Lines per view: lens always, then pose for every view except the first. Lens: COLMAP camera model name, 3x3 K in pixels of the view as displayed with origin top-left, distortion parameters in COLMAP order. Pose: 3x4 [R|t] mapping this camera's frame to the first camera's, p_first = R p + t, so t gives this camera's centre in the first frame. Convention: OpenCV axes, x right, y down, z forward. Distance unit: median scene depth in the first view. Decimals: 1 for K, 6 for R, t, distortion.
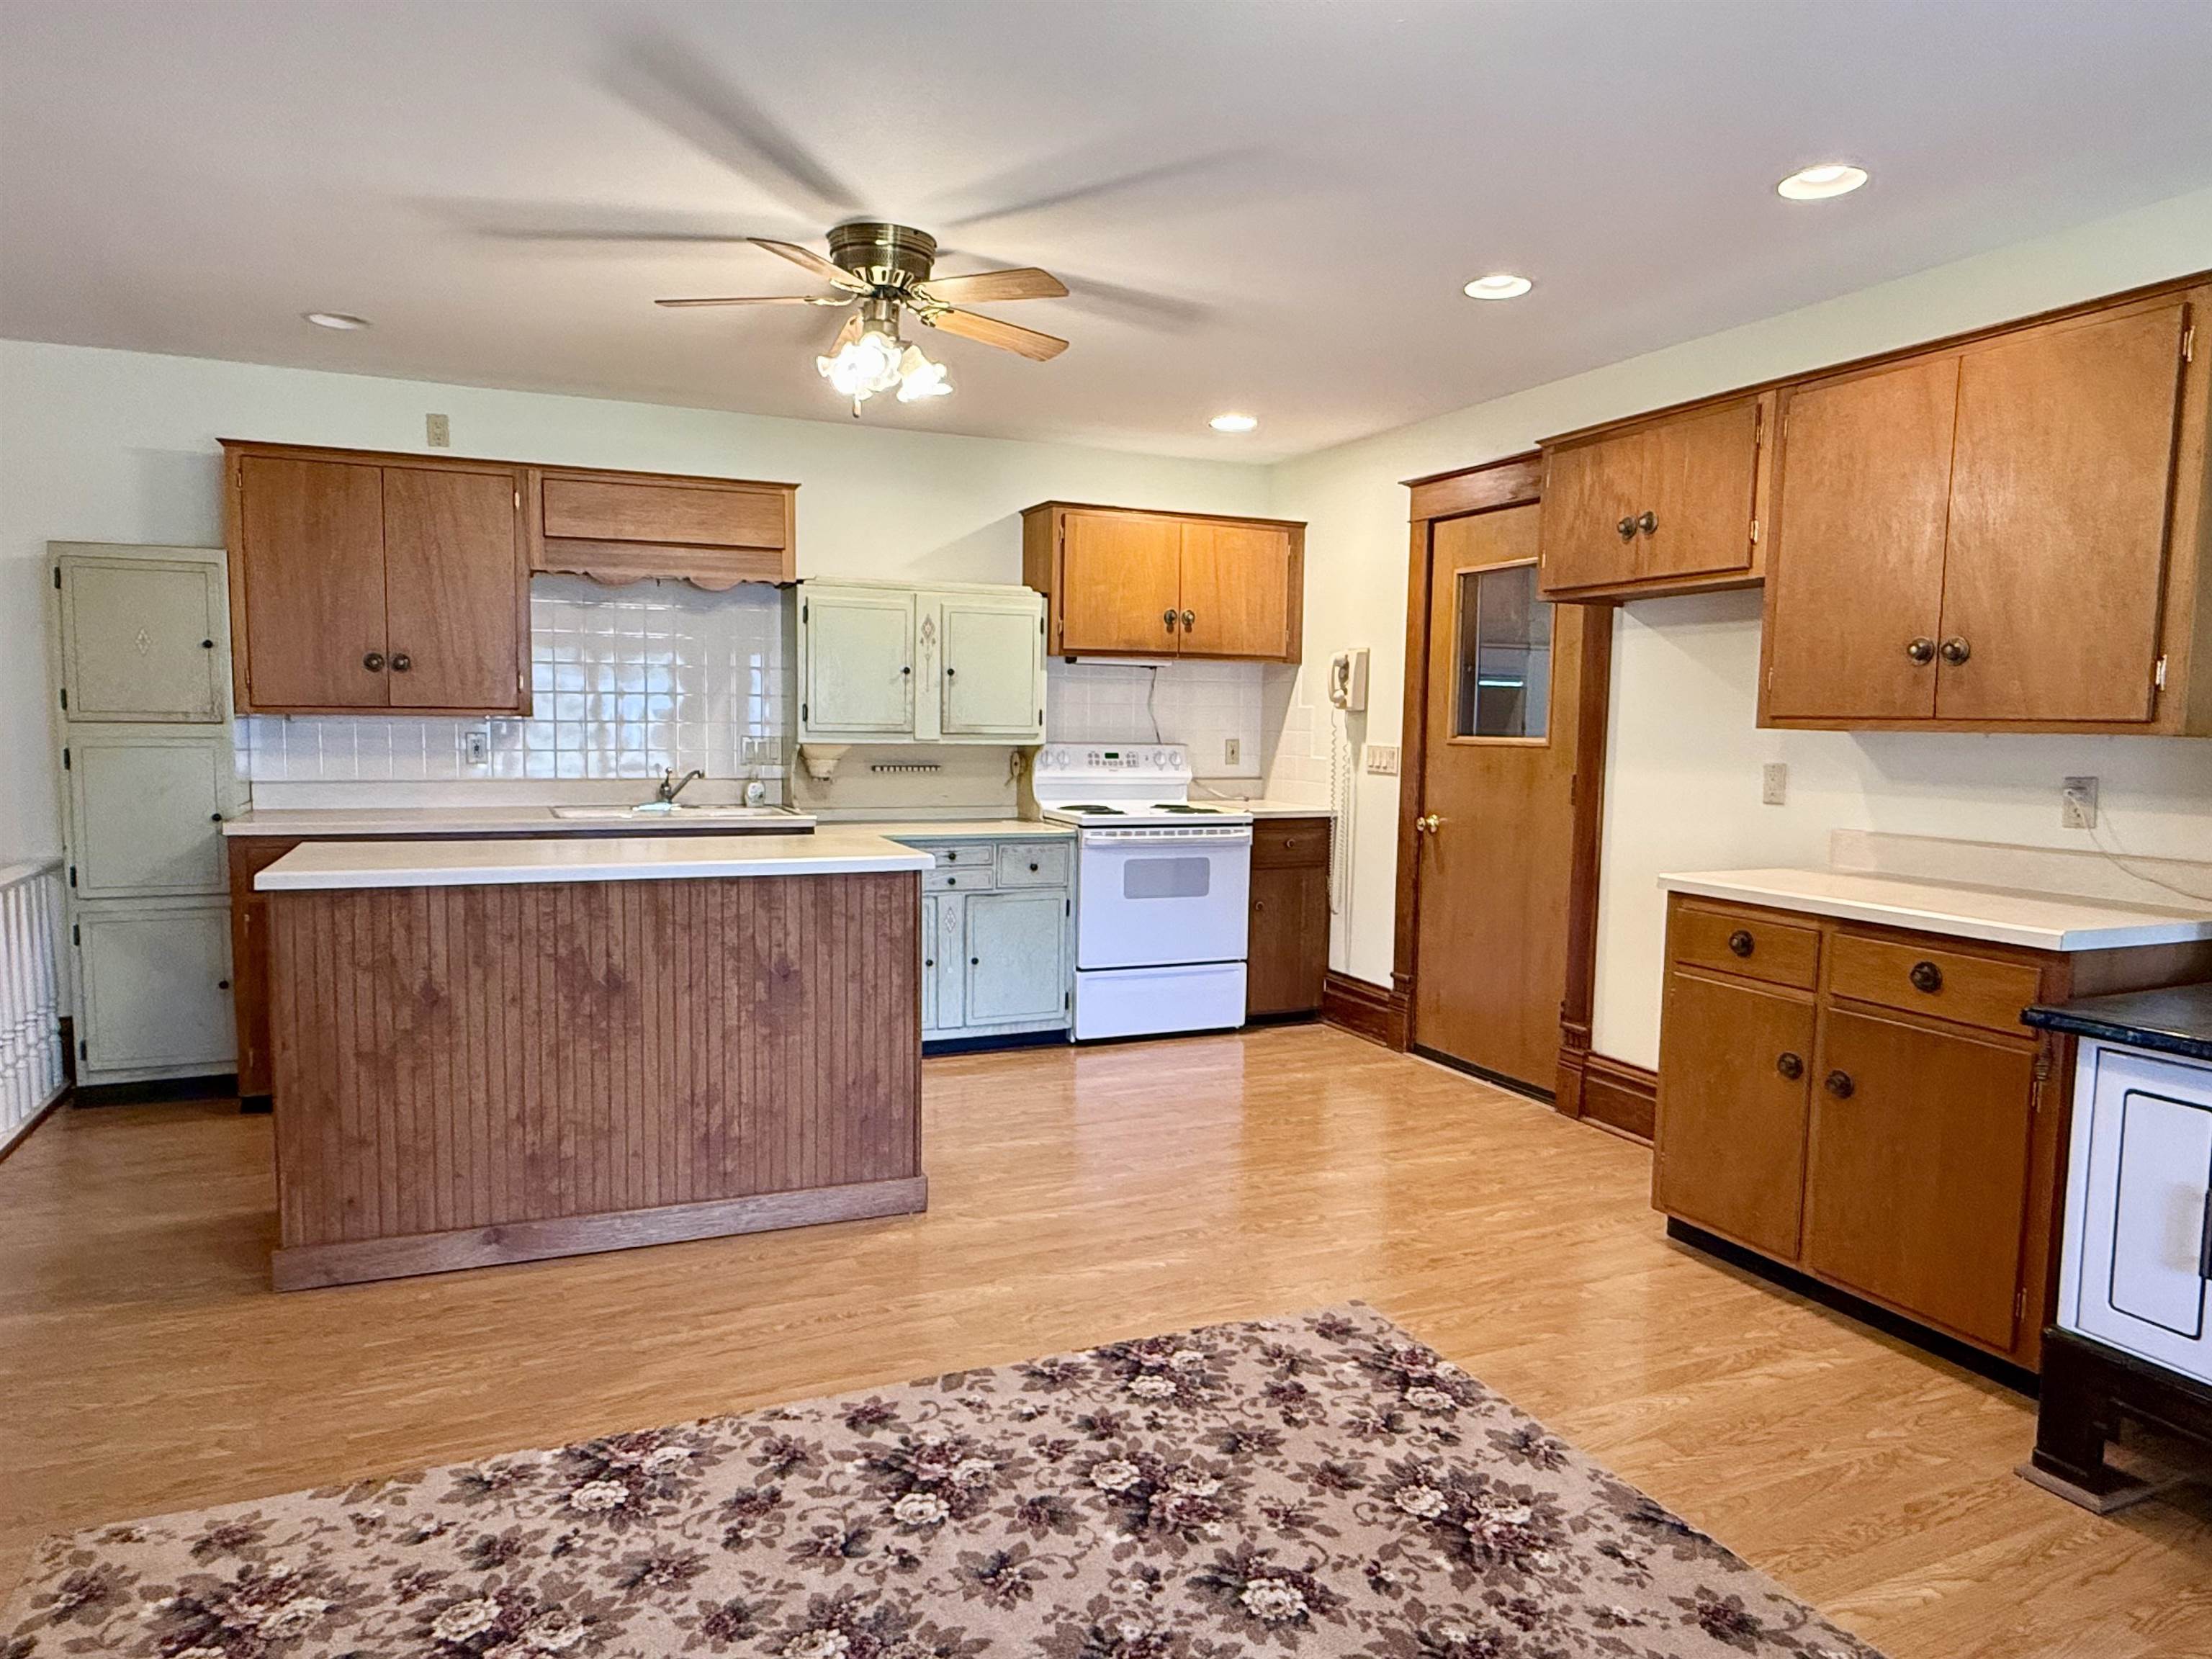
lens RADIAL K [[1385.0, 0, 1106.0], [0, 1385.0, 829.5], [0, 0, 1]] dist [-0.002640, 0.000562]
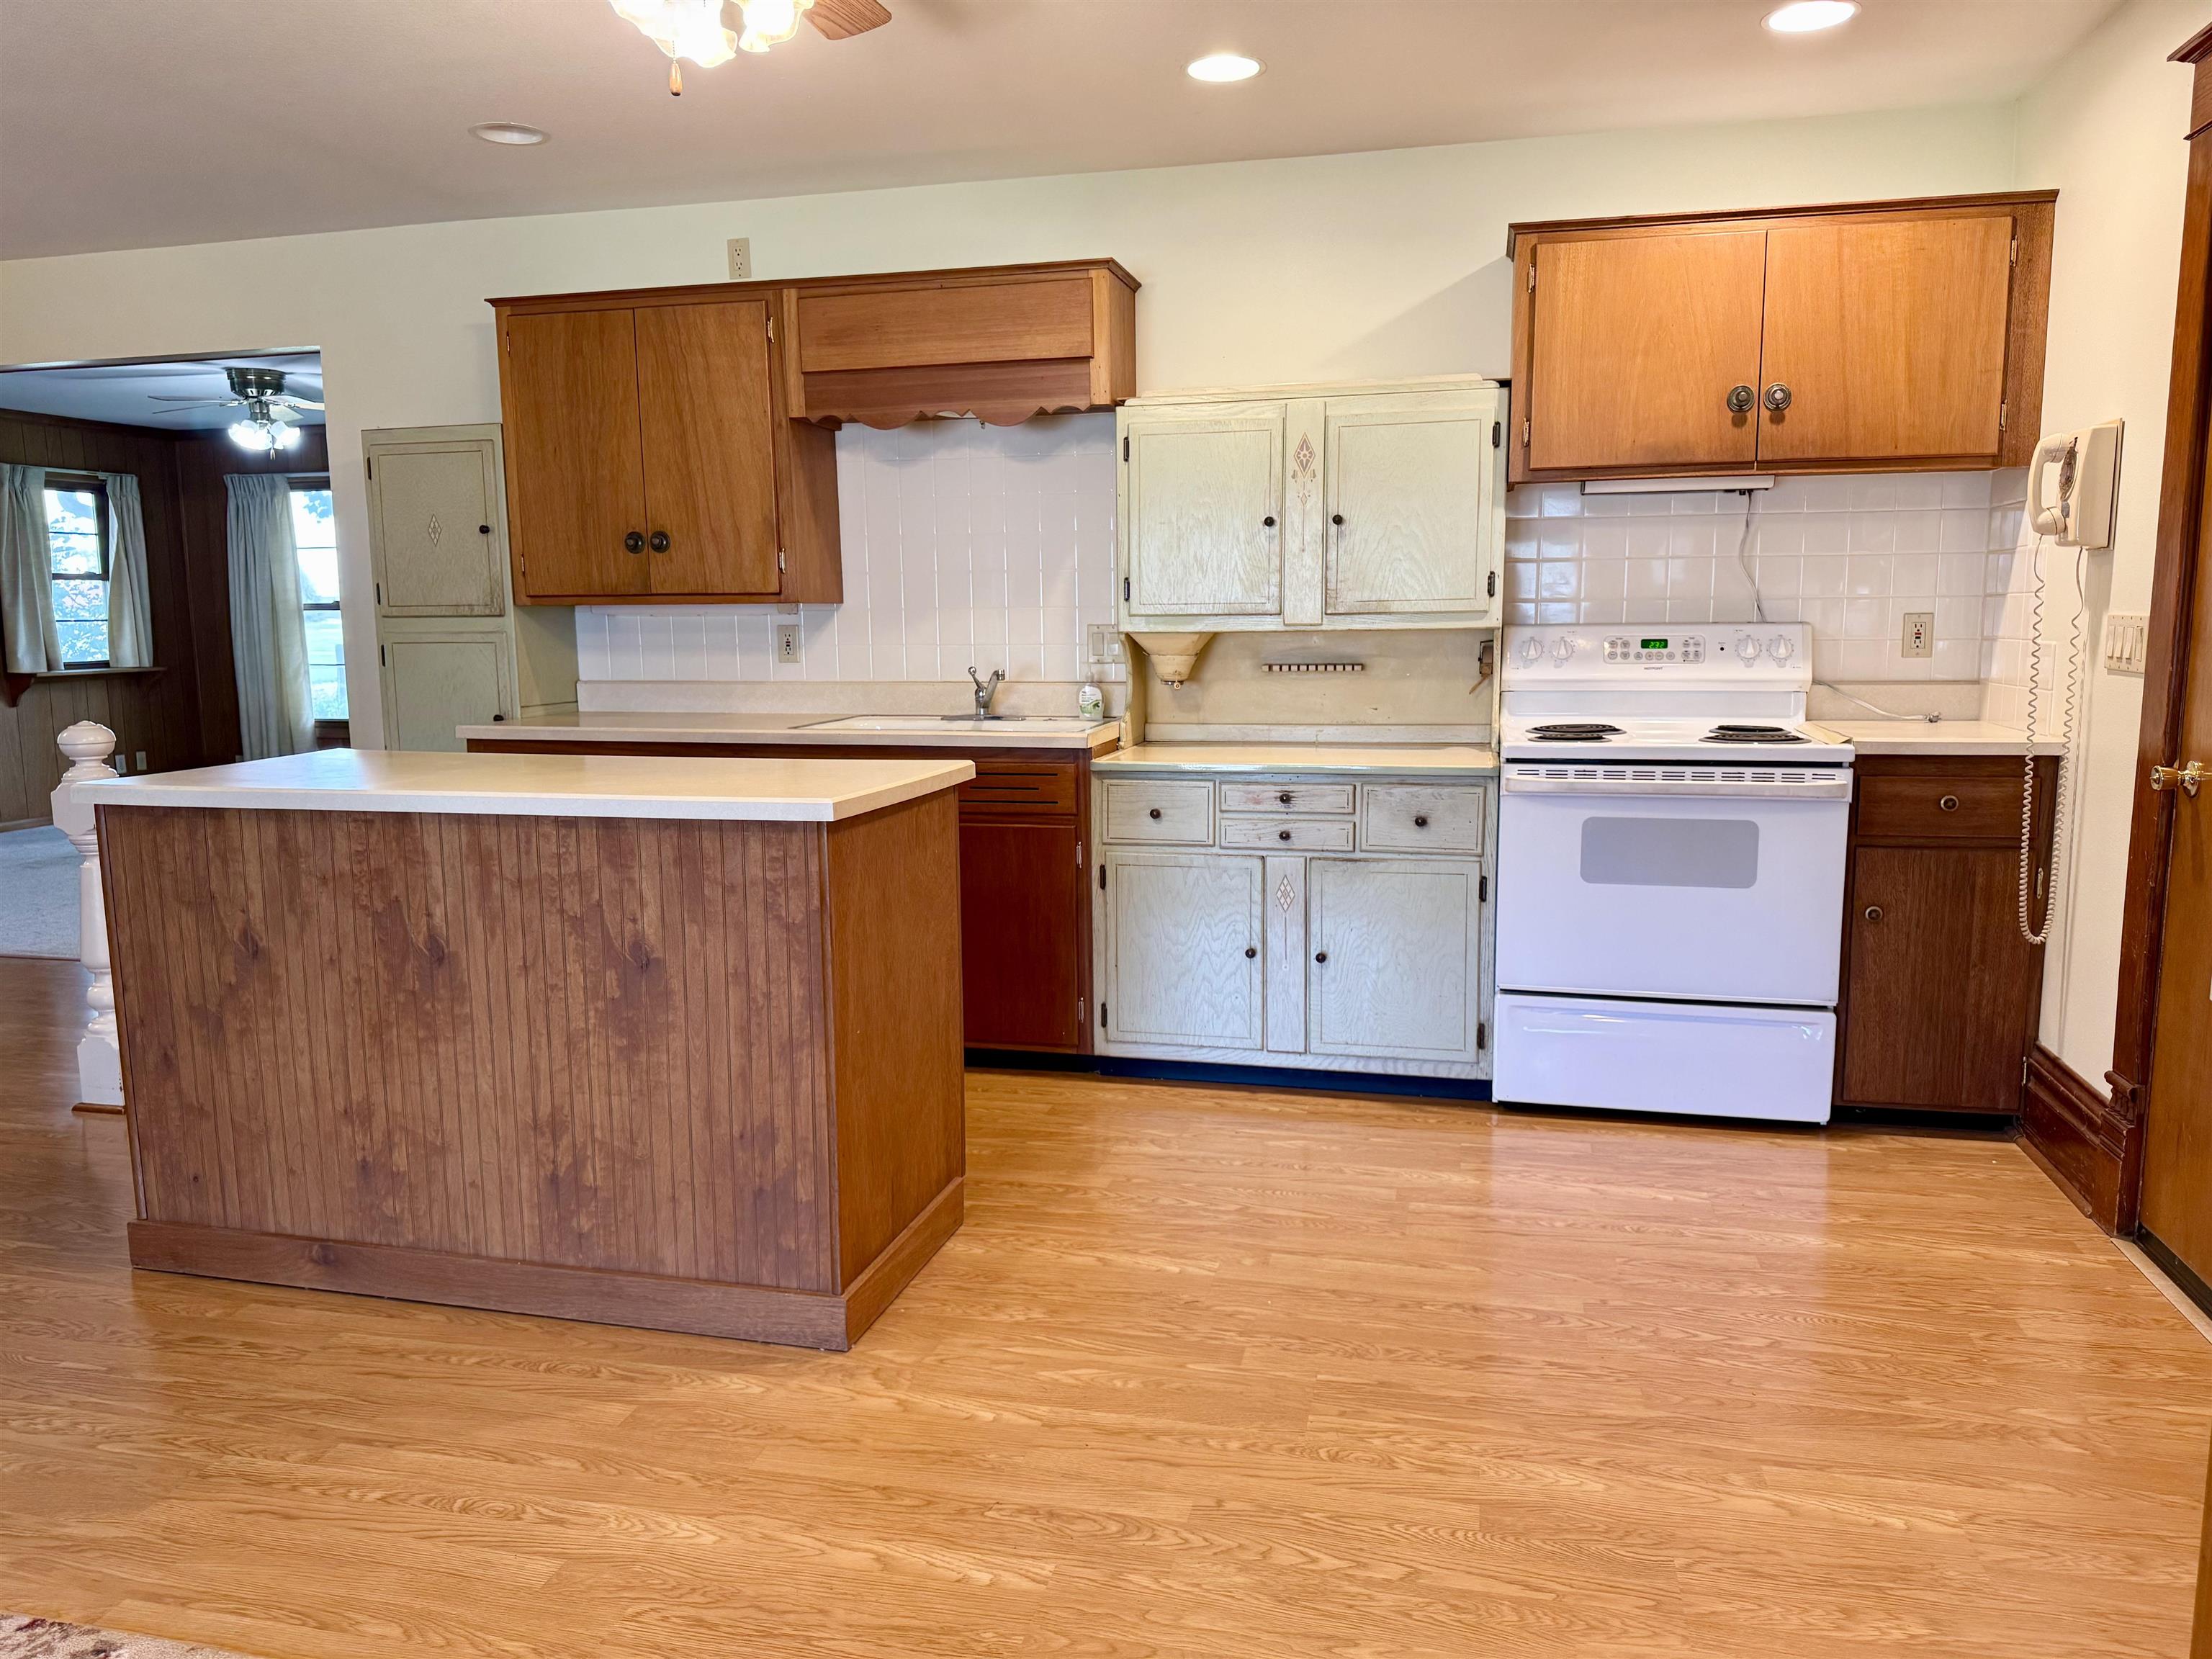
lens RADIAL K [[1548.6, 0, 1106.0], [0, 1548.6, 829.5], [0, 0, 1]] dist [0.122897, -0.206902]
pose [[0.791146, 0.060600, -0.608618, 0.407117], [-0.026913, 0.997565, 0.064342, -0.016787], [0.611036, -0.034524, 0.790850, 0.522215]]
